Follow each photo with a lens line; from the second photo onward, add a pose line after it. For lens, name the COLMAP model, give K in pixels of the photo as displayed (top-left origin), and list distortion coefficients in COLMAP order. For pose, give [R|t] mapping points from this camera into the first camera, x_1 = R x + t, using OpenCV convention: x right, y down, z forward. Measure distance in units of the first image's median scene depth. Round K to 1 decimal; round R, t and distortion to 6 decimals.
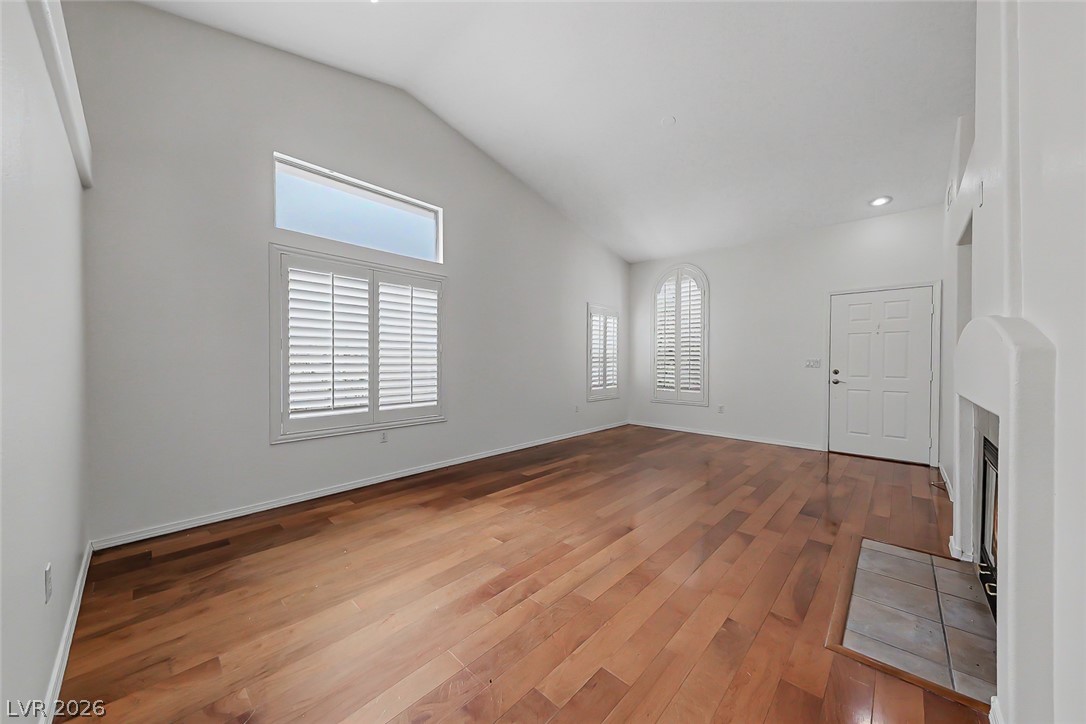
lens RADIAL K [[376.0, 0, 544.6], [0, 376.0, 368.9], [0, 0, 1]] dist [0.015454, -0.000010]
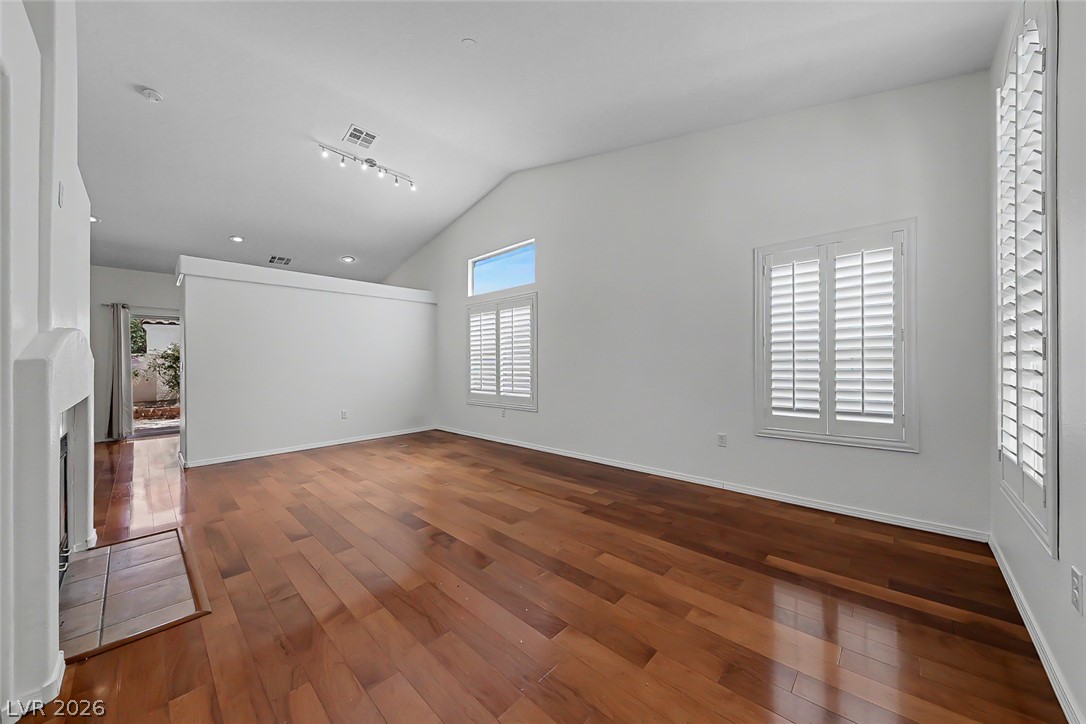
lens RADIAL K [[377.4, 0, 535.9], [0, 377.4, 361.5], [0, 0, 1]] dist [-0.000148, -0.000132]
pose [[-0.016421, -0.000391, -0.999865, 1.116517], [-0.003666, 0.999993, -0.000331, -0.025515], [0.999858, 0.003660, -0.016423, 1.201464]]
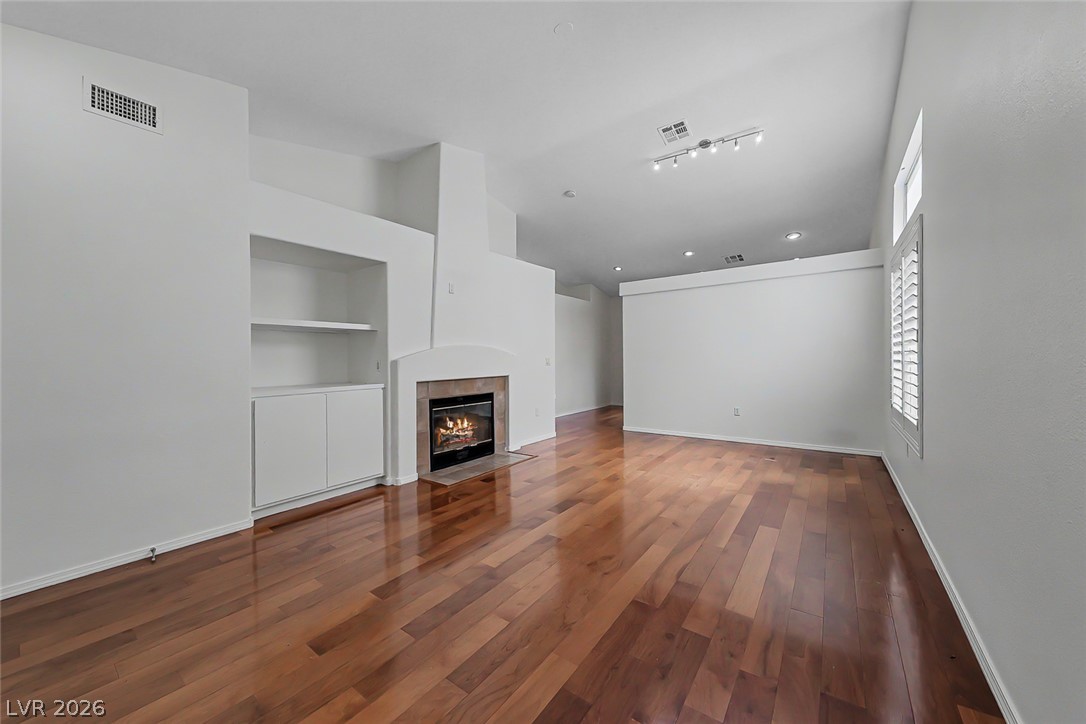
lens RADIAL K [[384.0, 0, 543.7], [0, 384.0, 357.3], [0, 0, 1]] dist [-0.005872, -0.000092]
pose [[-0.993410, 0.012902, -0.113886, 0.465284], [0.012007, 0.999891, 0.008547, -0.037420], [0.113984, 0.007123, -0.993457, 1.804402]]
